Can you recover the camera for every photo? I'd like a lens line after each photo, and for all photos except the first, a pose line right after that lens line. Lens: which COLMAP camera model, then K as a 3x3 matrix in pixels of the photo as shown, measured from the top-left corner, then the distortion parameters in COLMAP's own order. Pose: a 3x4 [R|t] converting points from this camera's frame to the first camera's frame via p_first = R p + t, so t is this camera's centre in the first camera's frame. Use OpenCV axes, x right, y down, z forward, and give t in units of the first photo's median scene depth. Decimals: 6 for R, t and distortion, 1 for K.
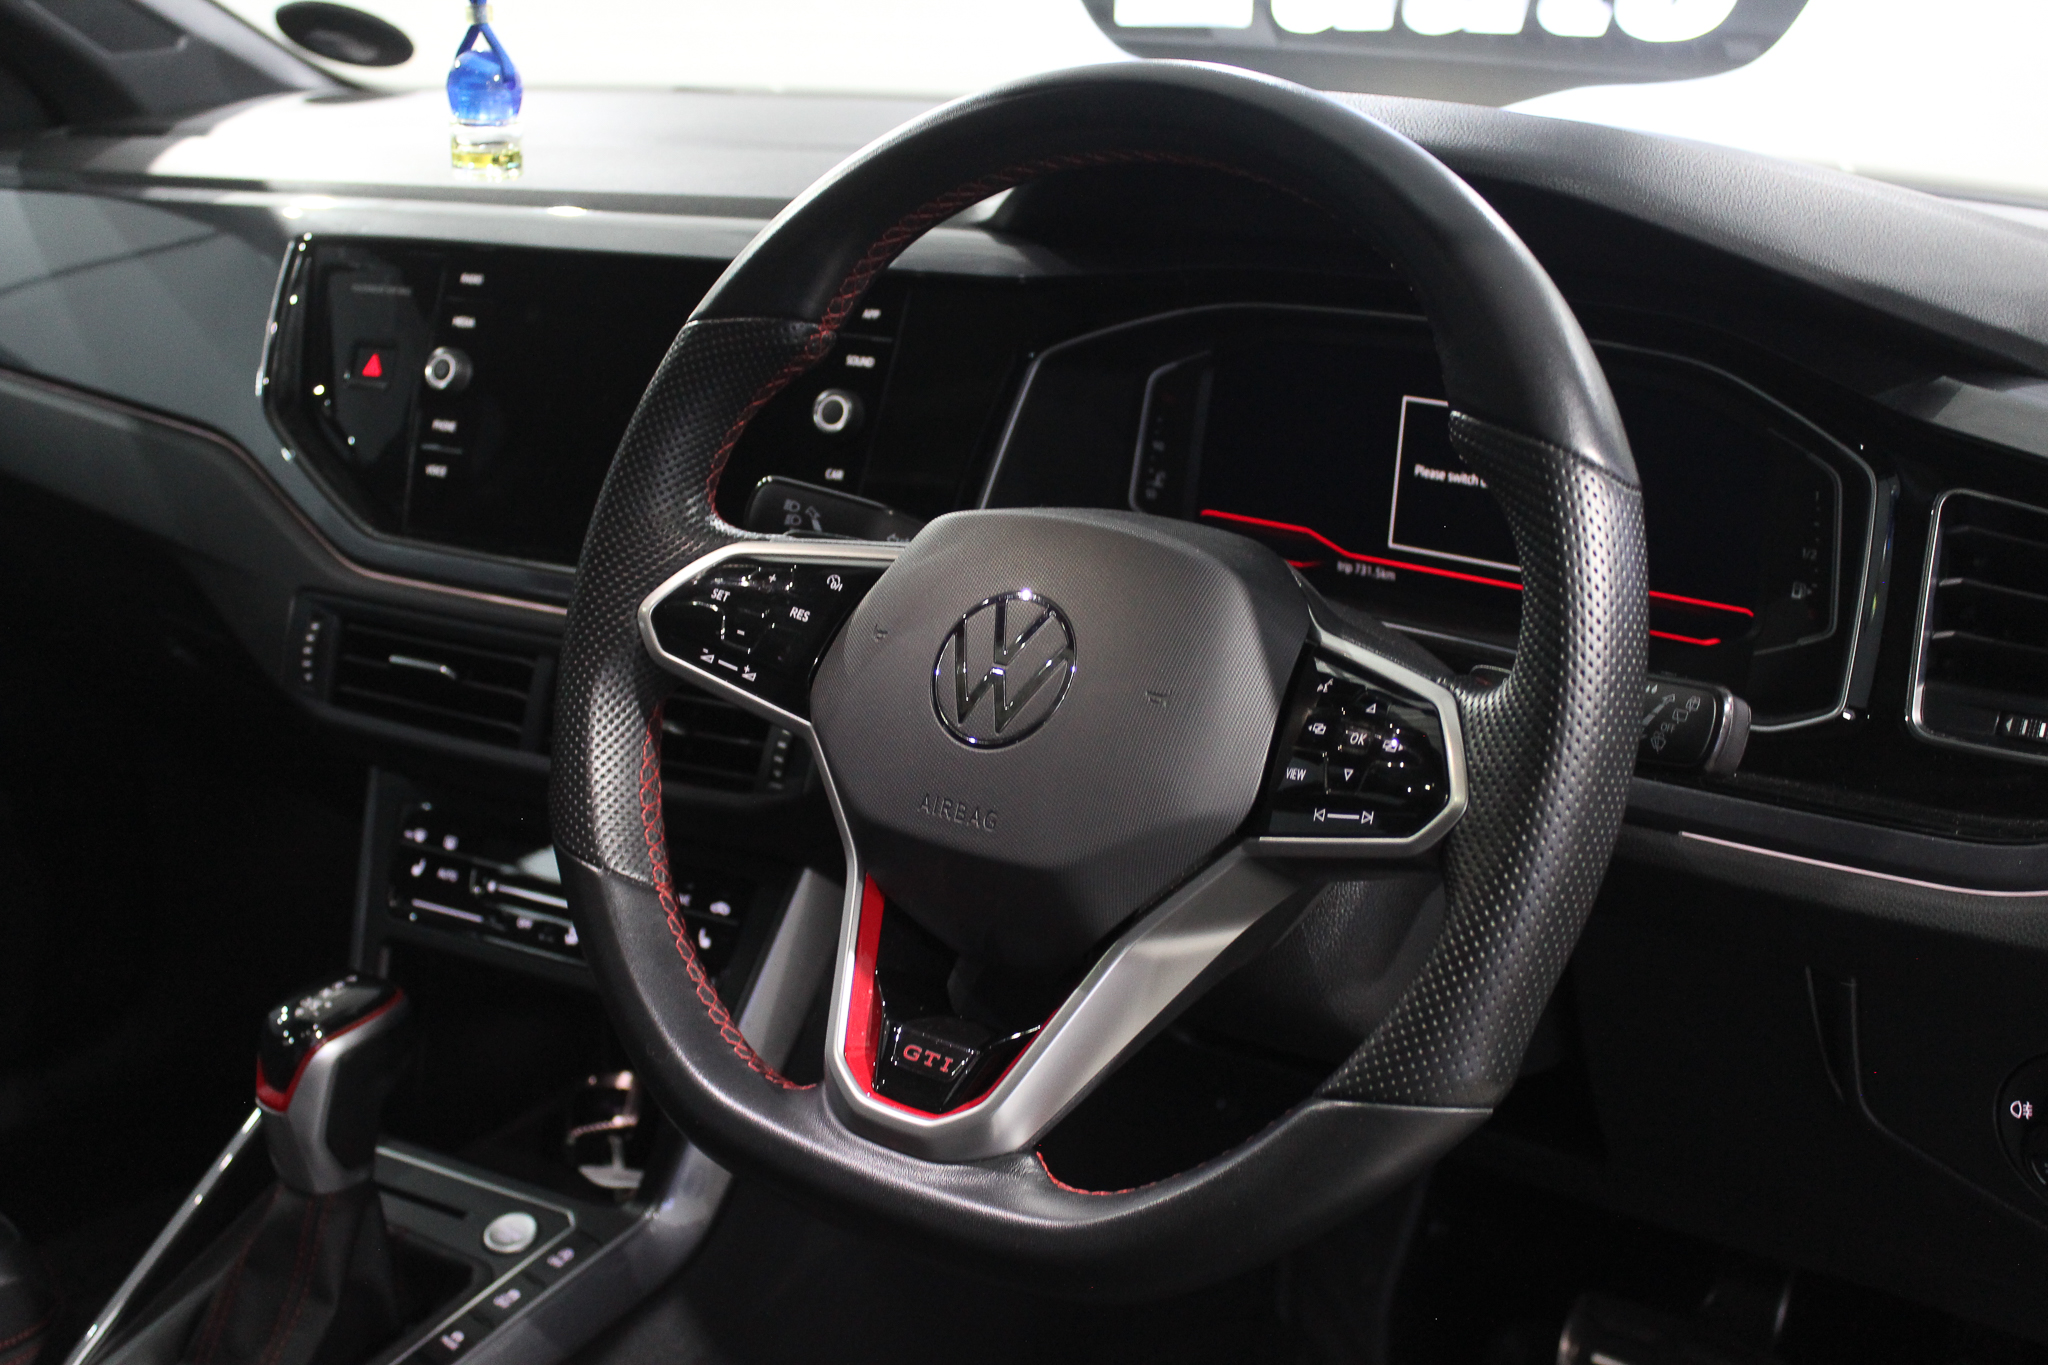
lens RADIAL K [[2541.6, 0, 1024.0], [0, 2541.6, 682.5], [0, 0, 1]] dist [-0.074315, 0.025348]
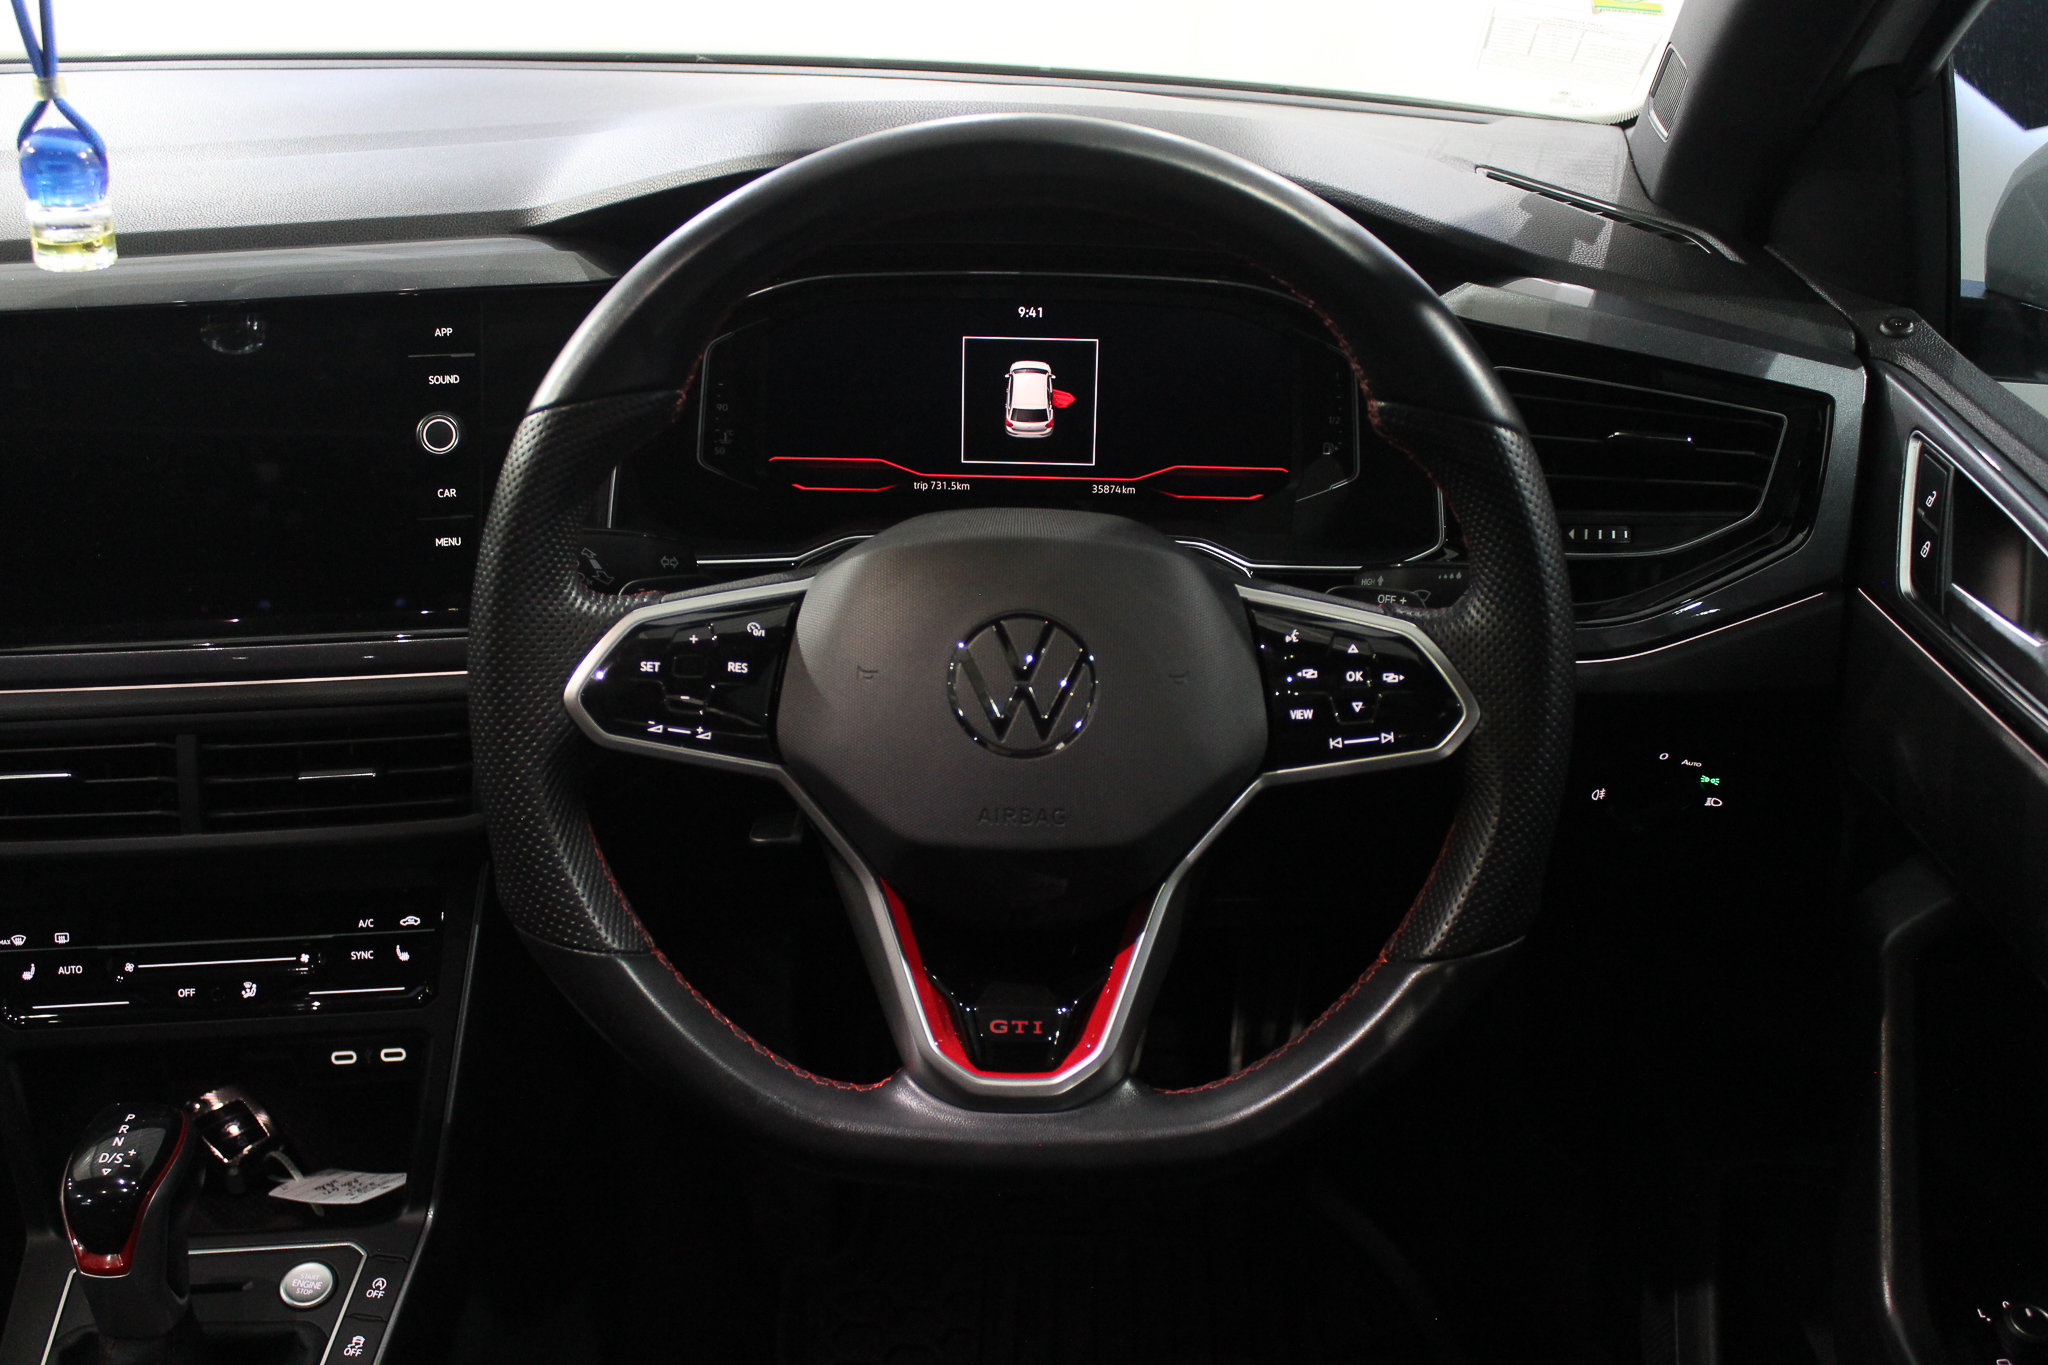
lens RADIAL K [[2070.7, 0, 1024.0], [0, 2070.7, 682.5], [0, 0, 1]] dist [-0.138095, 0.146446]
pose [[0.793707, -0.256408, 0.551620, -0.386170], [0.169096, 0.964082, 0.204825, -0.145591], [-0.584325, -0.069294, 0.808556, 0.194868]]
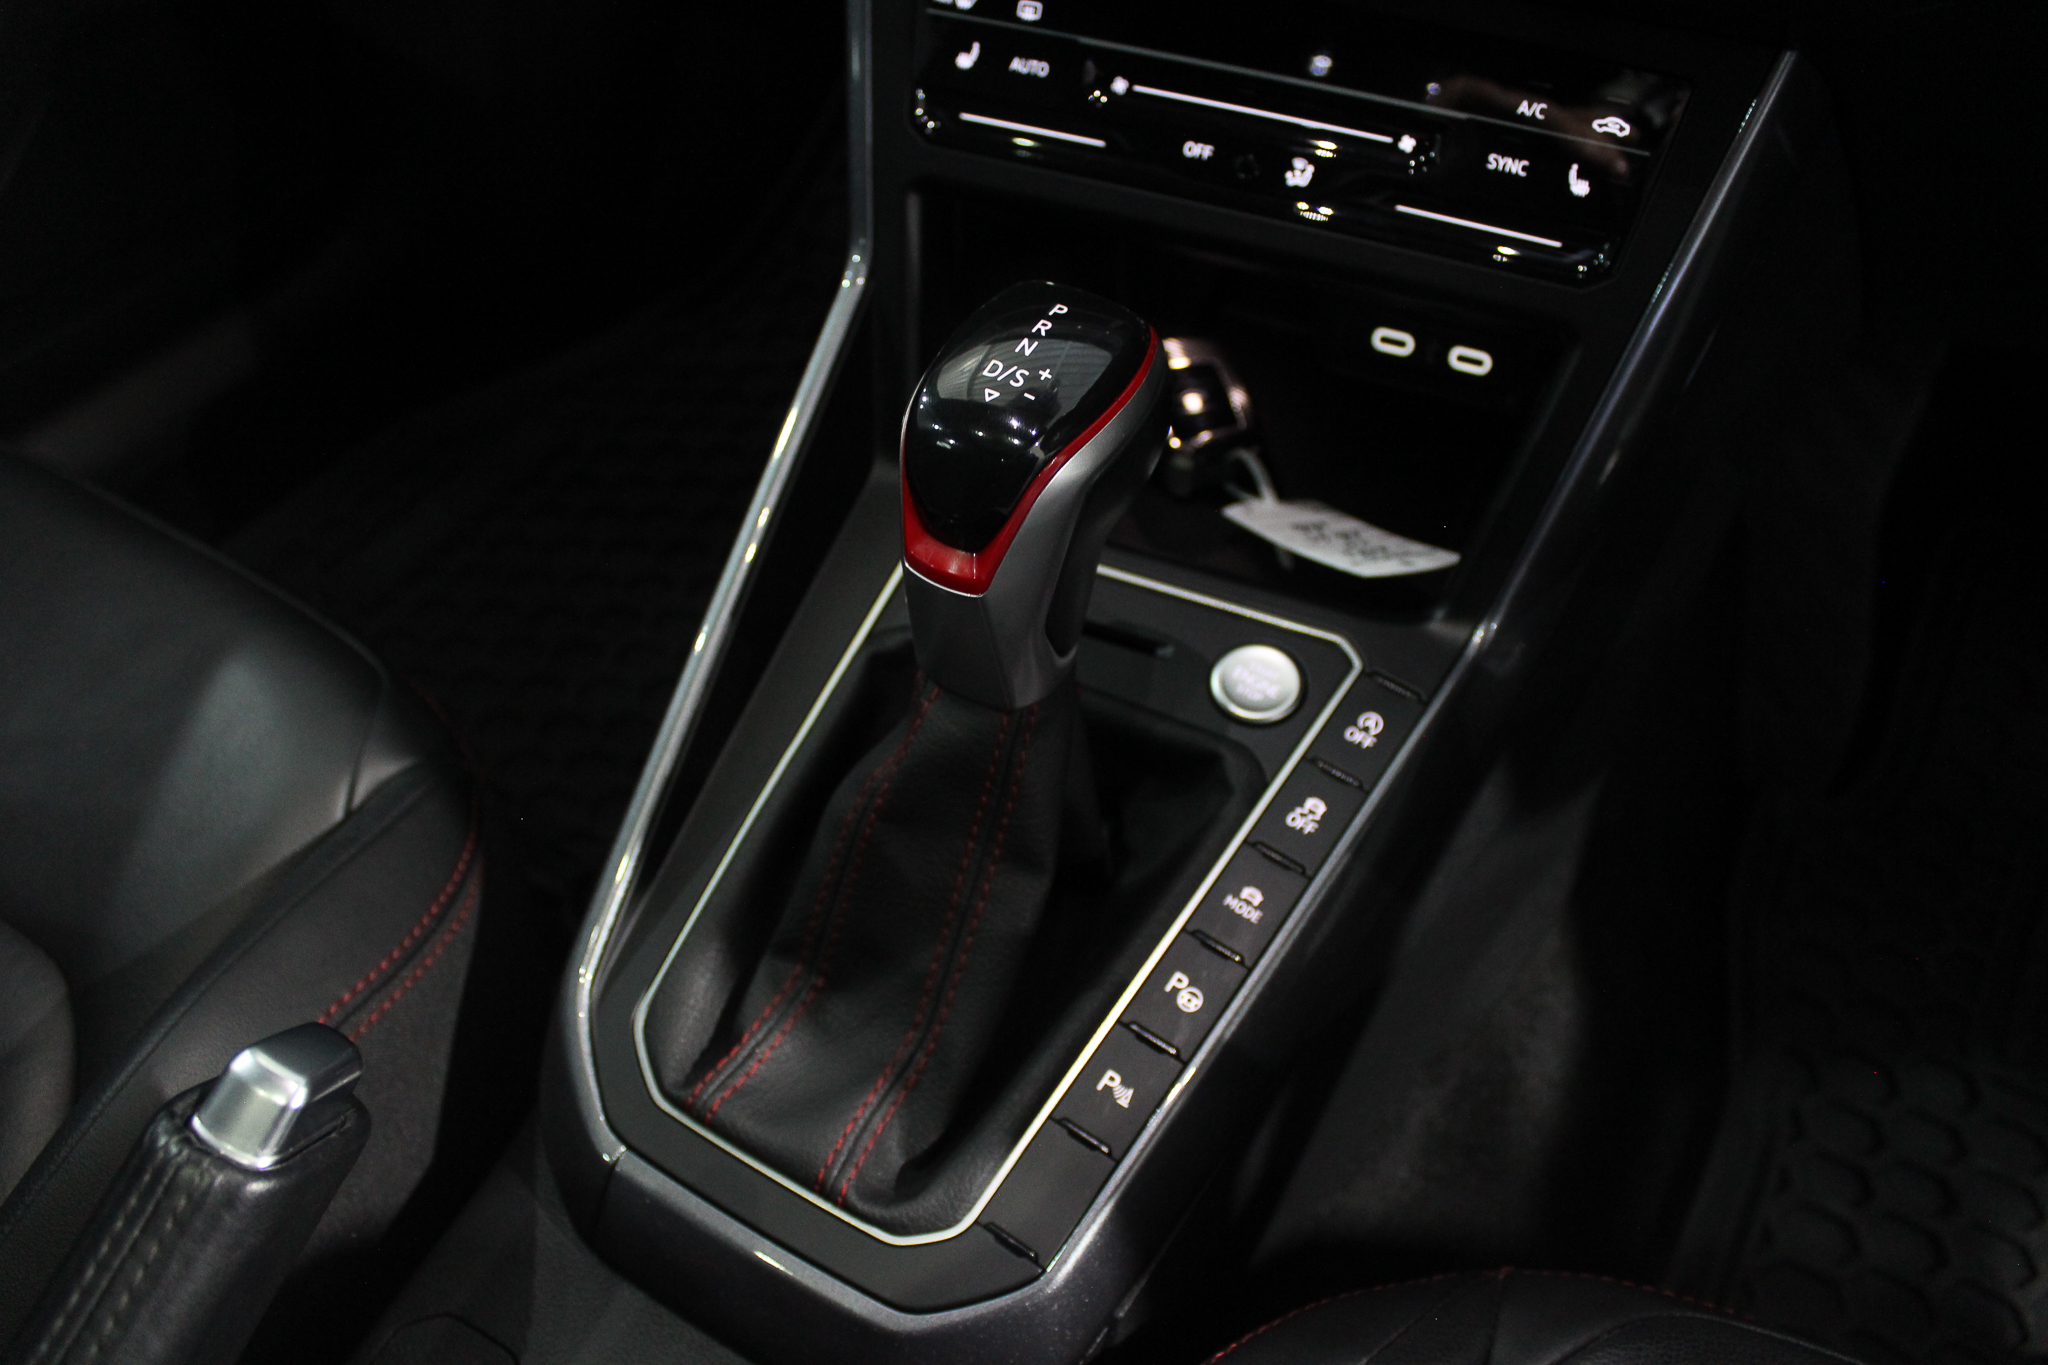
lens RADIAL K [[1651.0, 0, 1024.0], [0, 1651.0, 682.5], [0, 0, 1]] dist [-0.179280, 0.165329]
pose [[0.992573, -0.078207, 0.093175, -0.315801], [0.025900, 0.884248, 0.466299, 0.031991], [-0.118858, -0.460422, 0.879707, 0.697525]]
